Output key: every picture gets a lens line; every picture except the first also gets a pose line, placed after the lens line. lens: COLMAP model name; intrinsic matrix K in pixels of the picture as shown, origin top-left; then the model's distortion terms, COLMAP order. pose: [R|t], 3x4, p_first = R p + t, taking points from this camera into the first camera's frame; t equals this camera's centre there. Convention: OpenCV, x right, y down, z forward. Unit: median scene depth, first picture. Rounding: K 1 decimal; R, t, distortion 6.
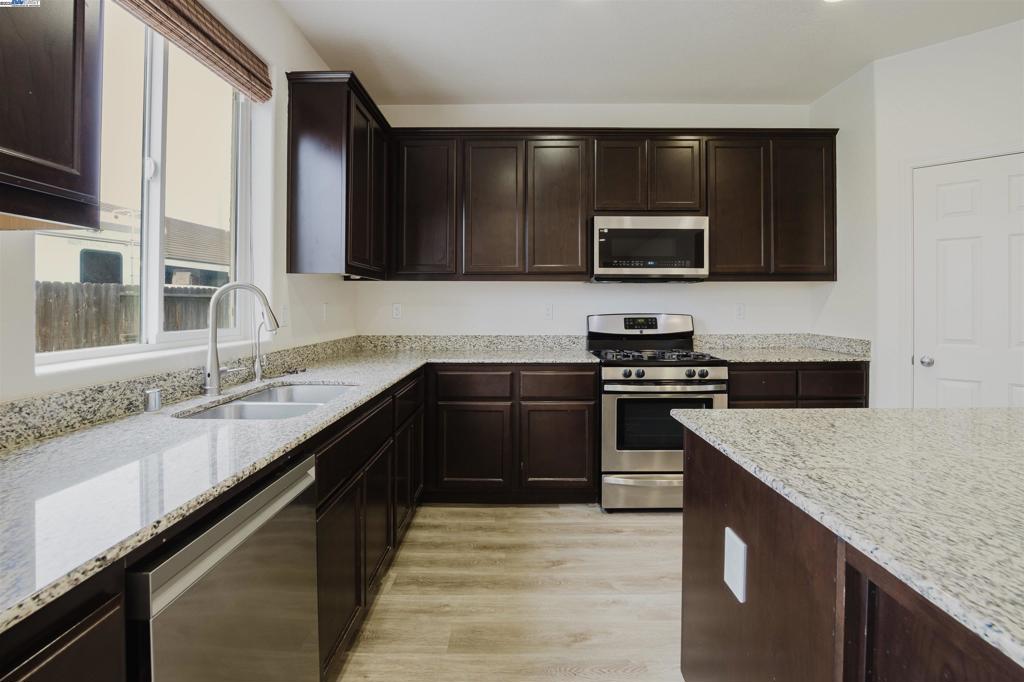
lens RADIAL K [[519.0, 0, 511.0], [0, 519.0, 307.9], [0, 0, 1]] dist [-0.030394, -0.000650]
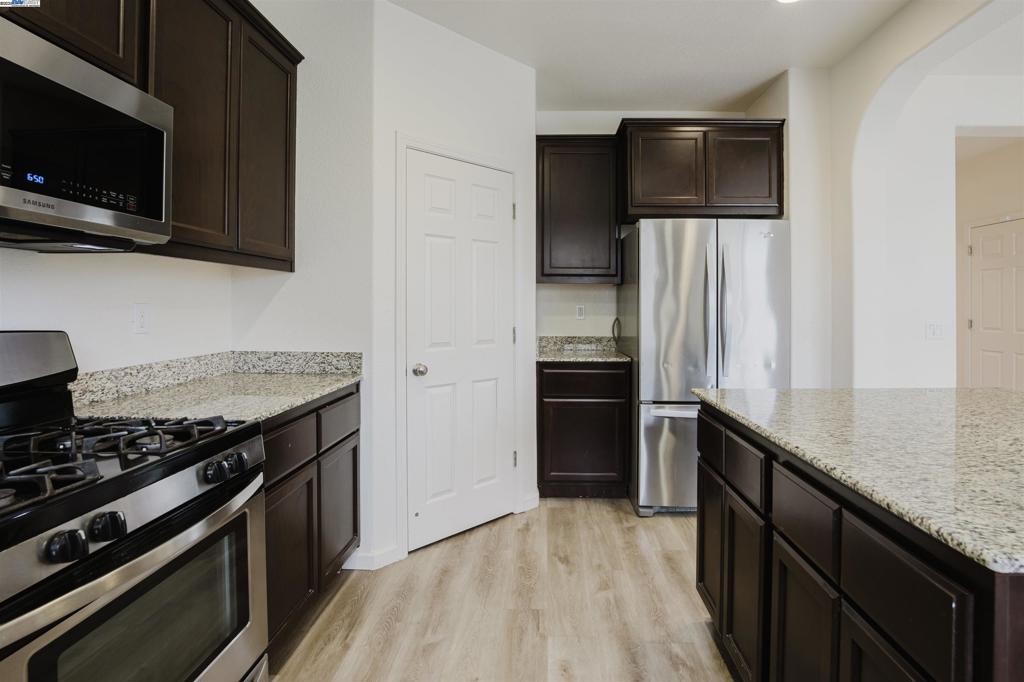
lens RADIAL K [[495.7, 0, 545.9], [0, 495.7, 308.4], [0, 0, 1]] dist [-0.024314, 0.000157]
pose [[0.000676, -0.002973, 0.999995, -0.039486], [0.006495, 0.999975, 0.002968, -0.003226], [-0.999979, 0.006492, 0.000695, 0.725018]]
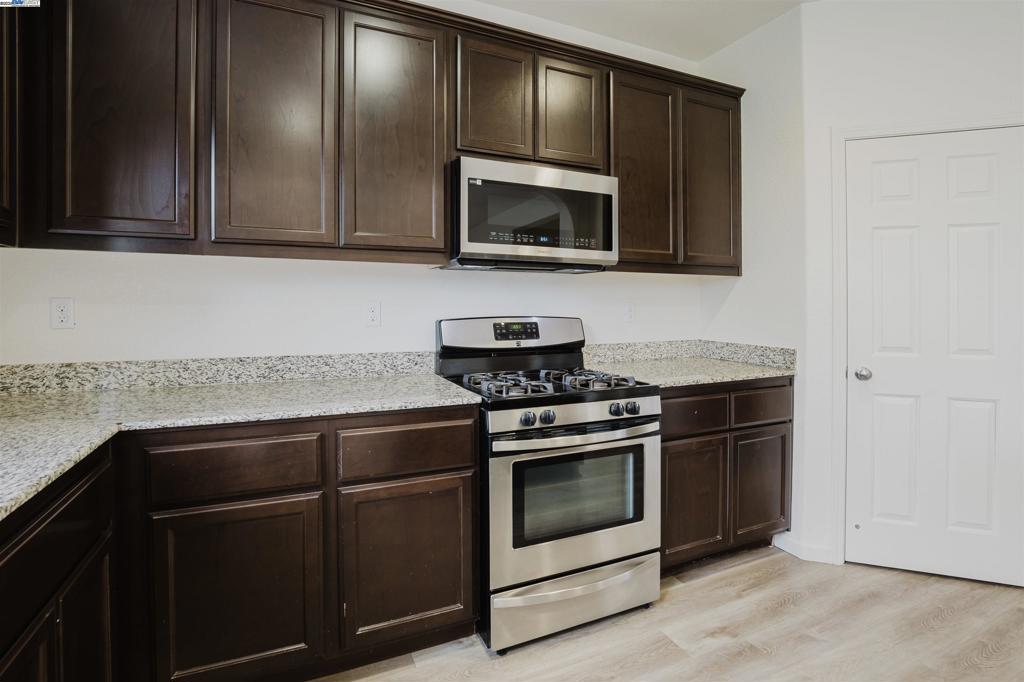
lens RADIAL K [[505.3, 0, 517.3], [0, 505.3, 319.0], [0, 0, 1]] dist [-0.028633, 0.000875]
pose [[0.905675, -0.007391, 0.423908, -0.032118], [-0.002897, 0.999717, 0.023619, -0.001905], [-0.423963, -0.022619, 0.905397, 0.471718]]
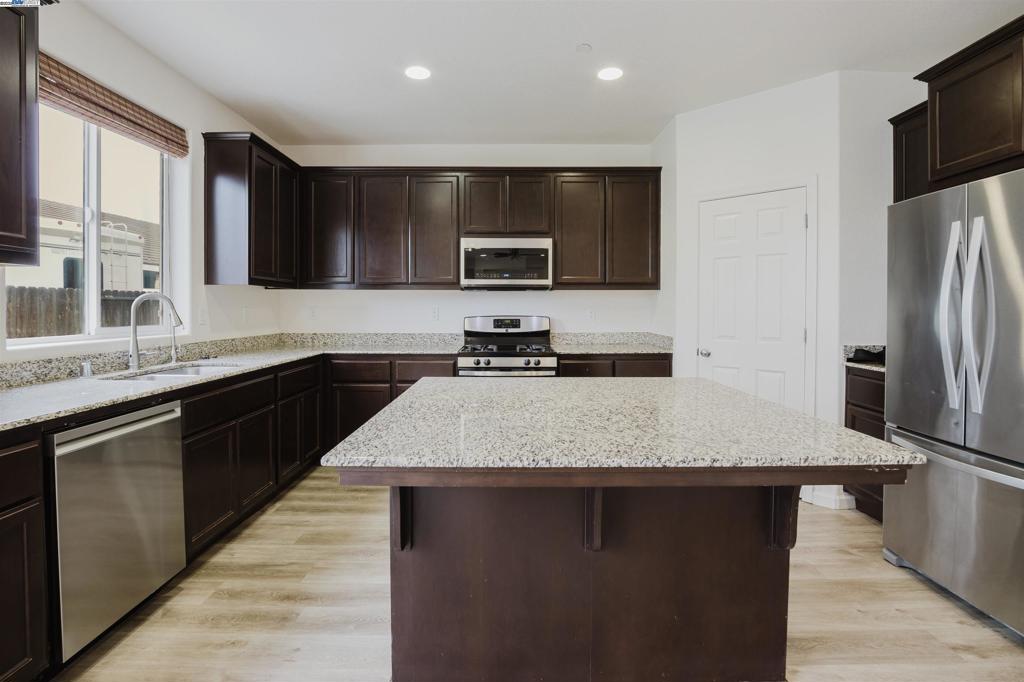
lens RADIAL K [[517.1, 0, 511.6], [0, 517.1, 322.7], [0, 0, 1]] dist [-0.027231, 0.001204]
pose [[0.999975, 0.001686, 0.006902, 0.295095], [-0.001830, 0.999778, 0.020973, 0.001620], [-0.006865, -0.020985, 0.999756, -0.278749]]
